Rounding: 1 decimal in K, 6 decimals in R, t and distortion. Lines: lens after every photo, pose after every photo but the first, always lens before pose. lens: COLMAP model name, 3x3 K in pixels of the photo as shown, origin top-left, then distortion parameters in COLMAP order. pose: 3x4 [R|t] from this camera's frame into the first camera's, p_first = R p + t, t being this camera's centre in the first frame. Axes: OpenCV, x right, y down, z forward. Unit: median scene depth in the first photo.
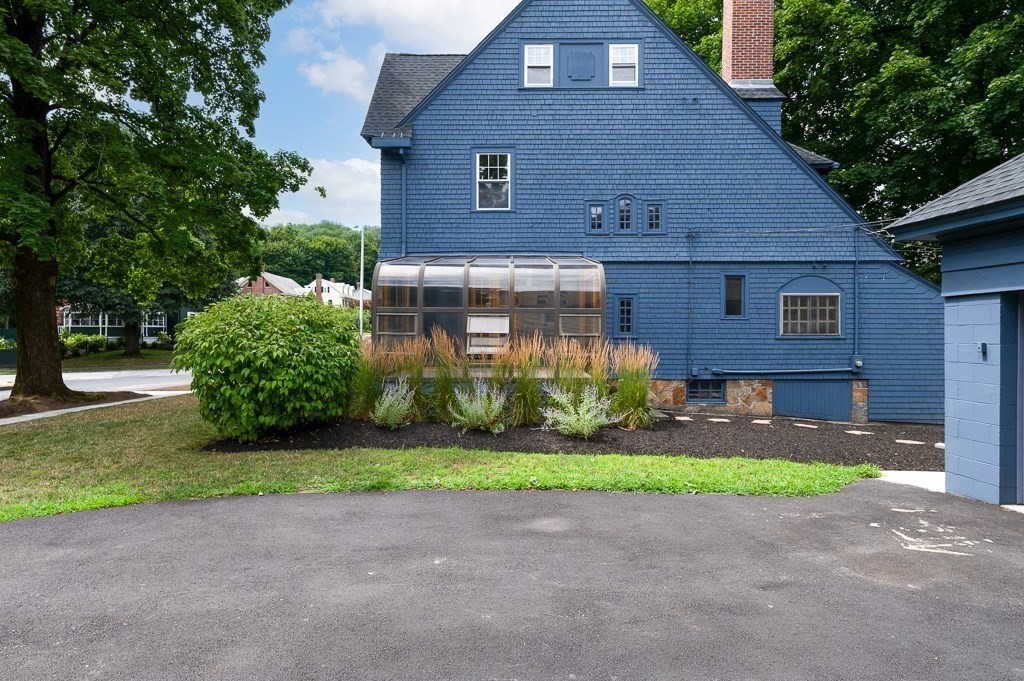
lens RADIAL K [[596.0, 0, 510.2], [0, 596.0, 339.1], [0, 0, 1]] dist [-0.003617, -0.001044]
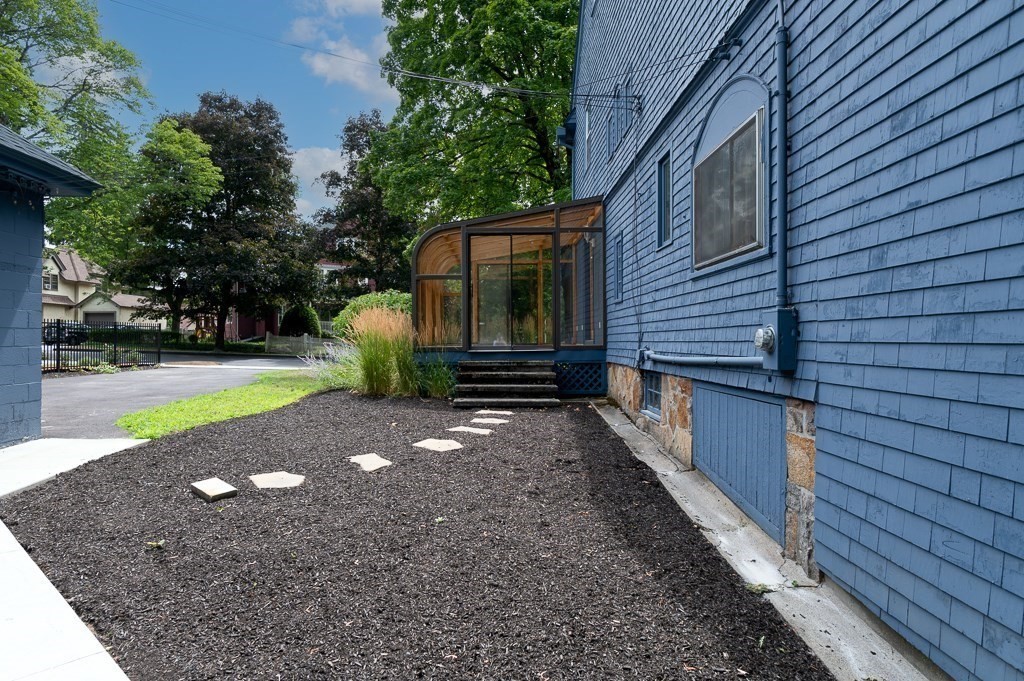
lens RADIAL K [[596.0, 0, 511.7], [0, 596.0, 340.9], [0, 0, 1]] dist [-0.003617, -0.001044]
pose [[0.024284, -0.003026, -0.999701, 0.849308], [-0.003931, 0.999987, -0.003122, 0.042831], [0.999697, 0.004006, 0.024272, 0.866883]]
